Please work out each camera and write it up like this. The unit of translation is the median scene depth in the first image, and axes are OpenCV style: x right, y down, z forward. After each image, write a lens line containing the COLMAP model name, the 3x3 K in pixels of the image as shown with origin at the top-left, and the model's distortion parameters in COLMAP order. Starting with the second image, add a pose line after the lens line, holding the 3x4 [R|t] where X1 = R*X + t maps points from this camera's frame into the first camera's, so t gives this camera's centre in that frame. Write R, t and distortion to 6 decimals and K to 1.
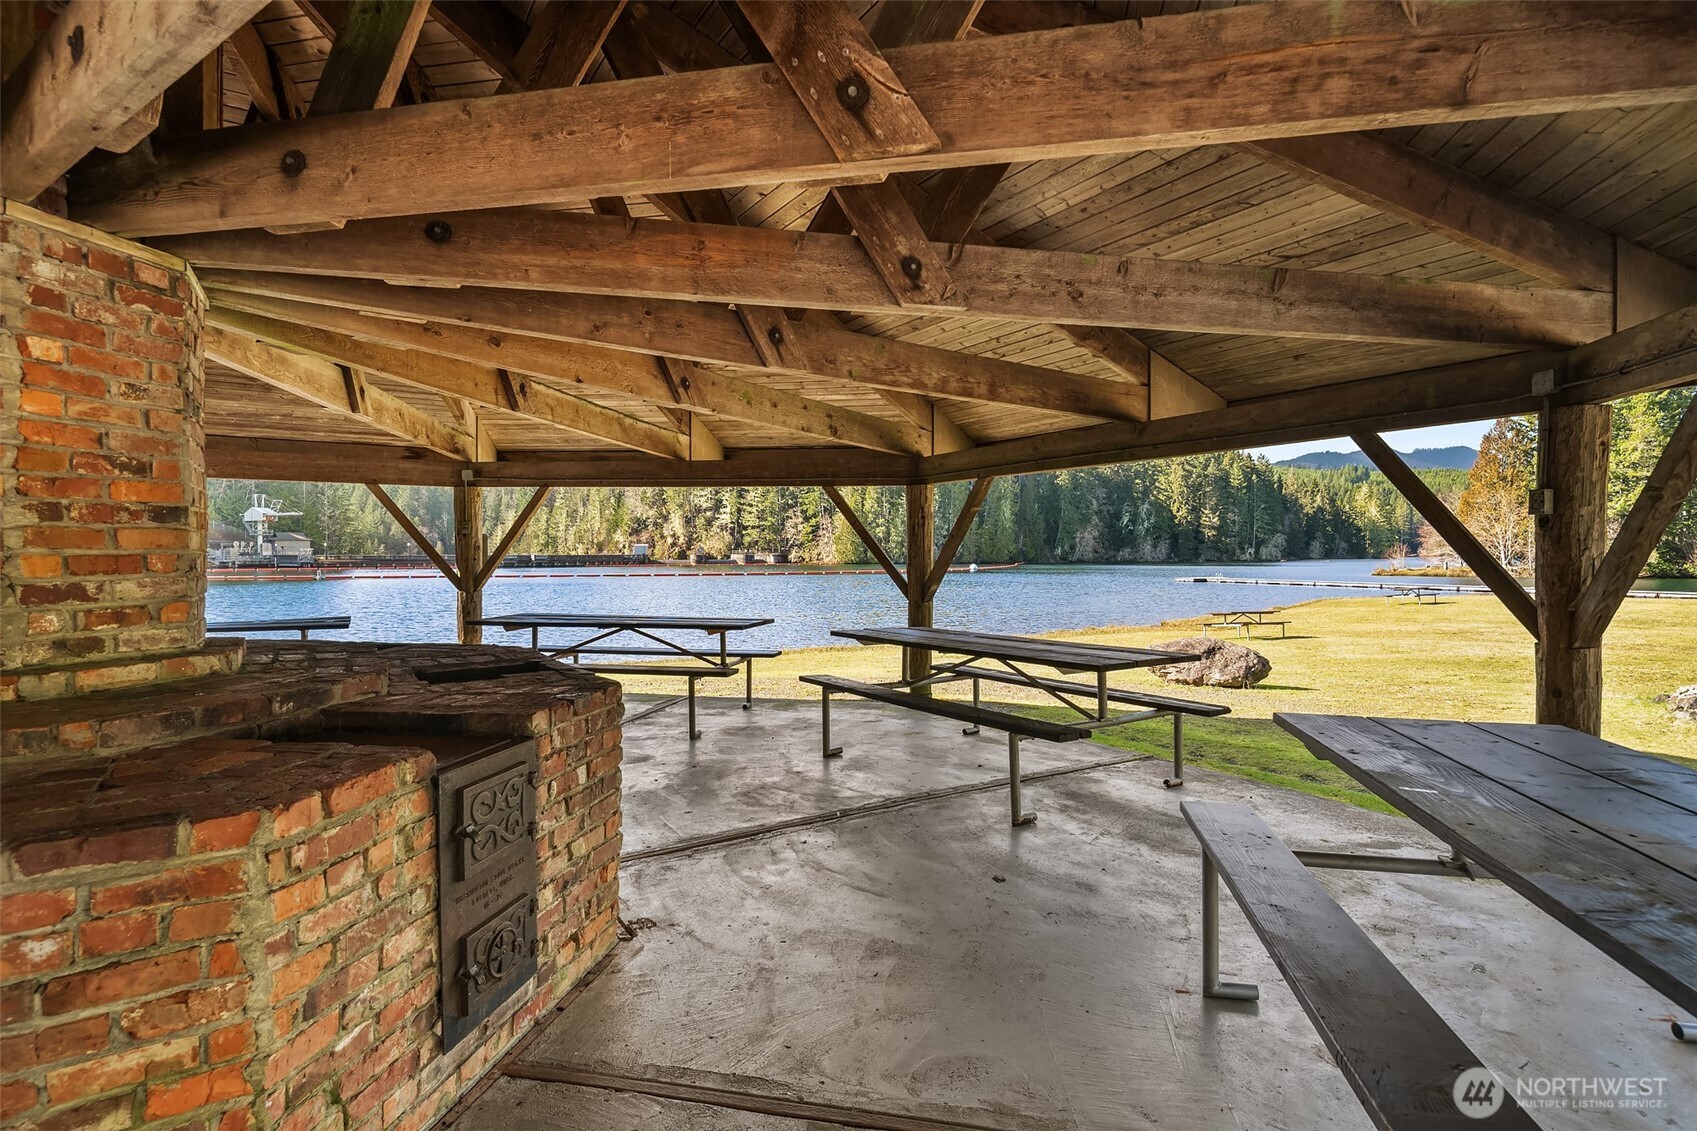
lens RADIAL K [[825.2, 0, 848.5], [0, 825.2, 565.5], [0, 0, 1]] dist [0.000636, -0.000094]
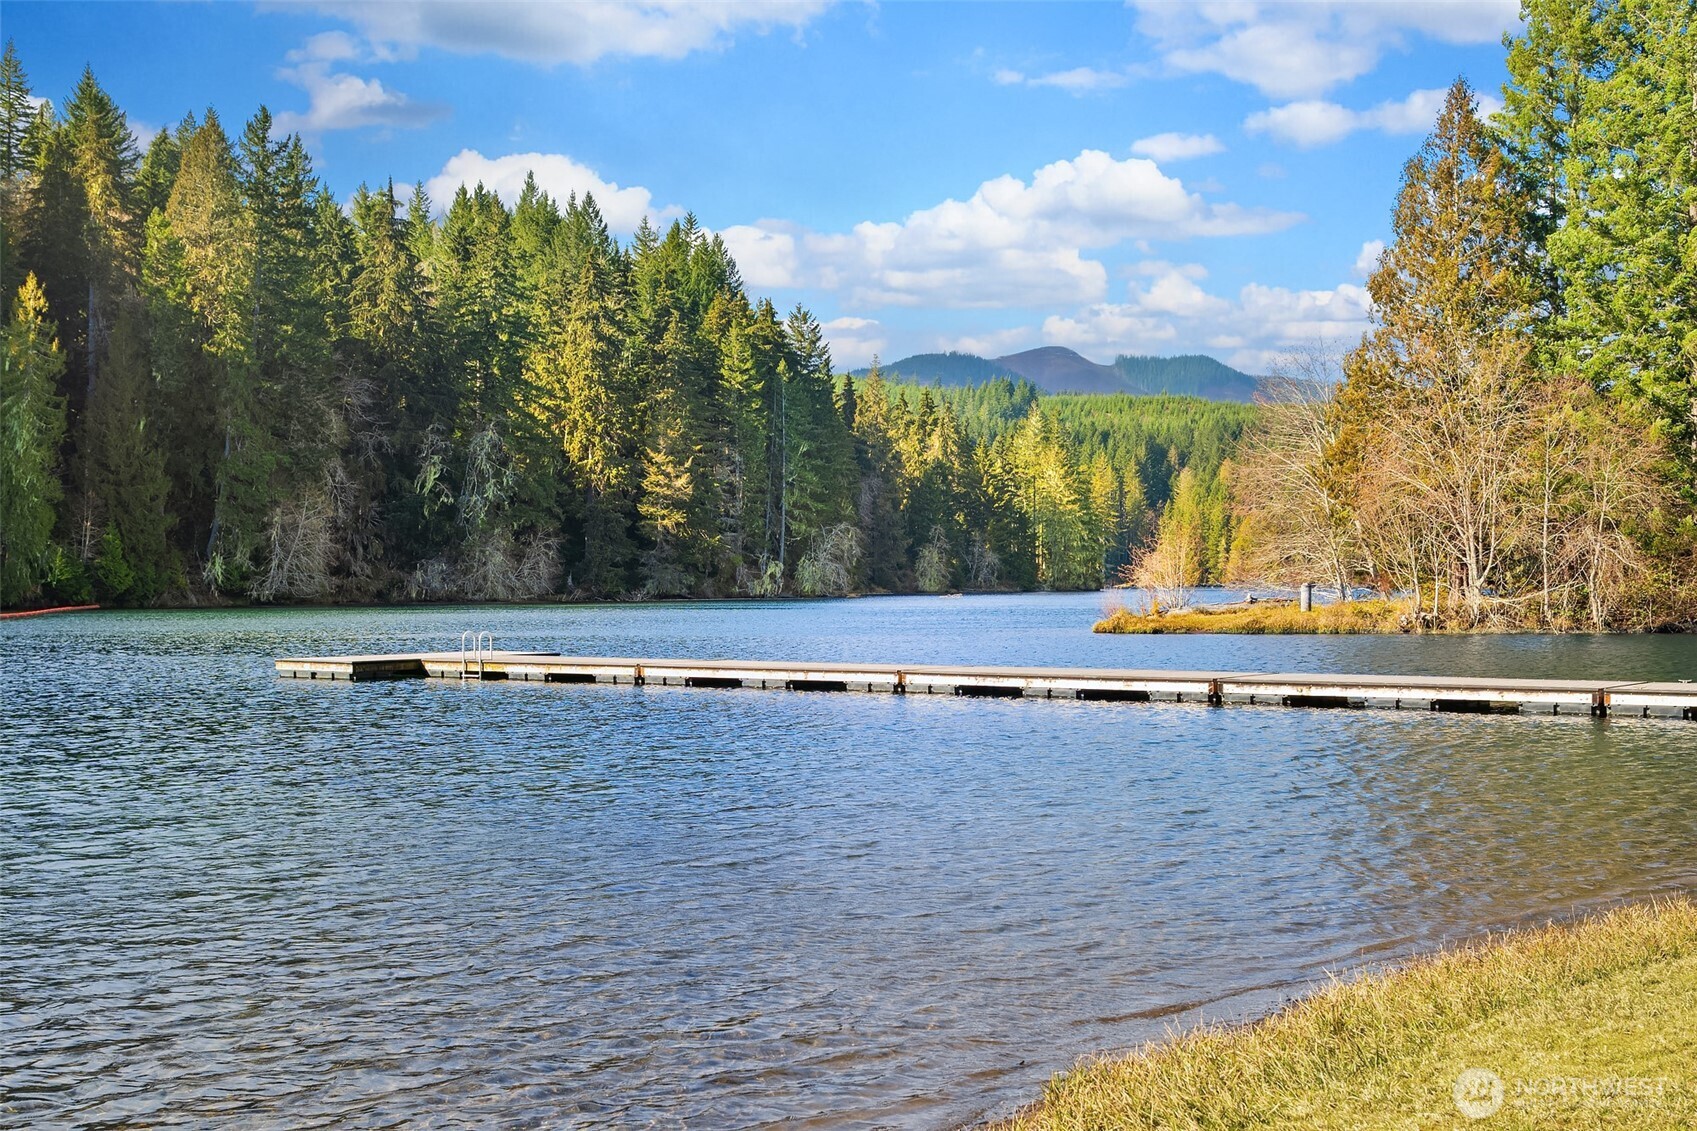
lens RADIAL K [[2235.5, 0, 848.5], [0, 2235.5, 565.5], [0, 0, 1]] dist [0.008895, 0.005596]
pose [[0.888016, 0.000910, 0.459811, 0.066565], [0.009786, 0.999734, -0.020877, 0.001365], [-0.459708, 0.023039, 0.887771, 0.116299]]
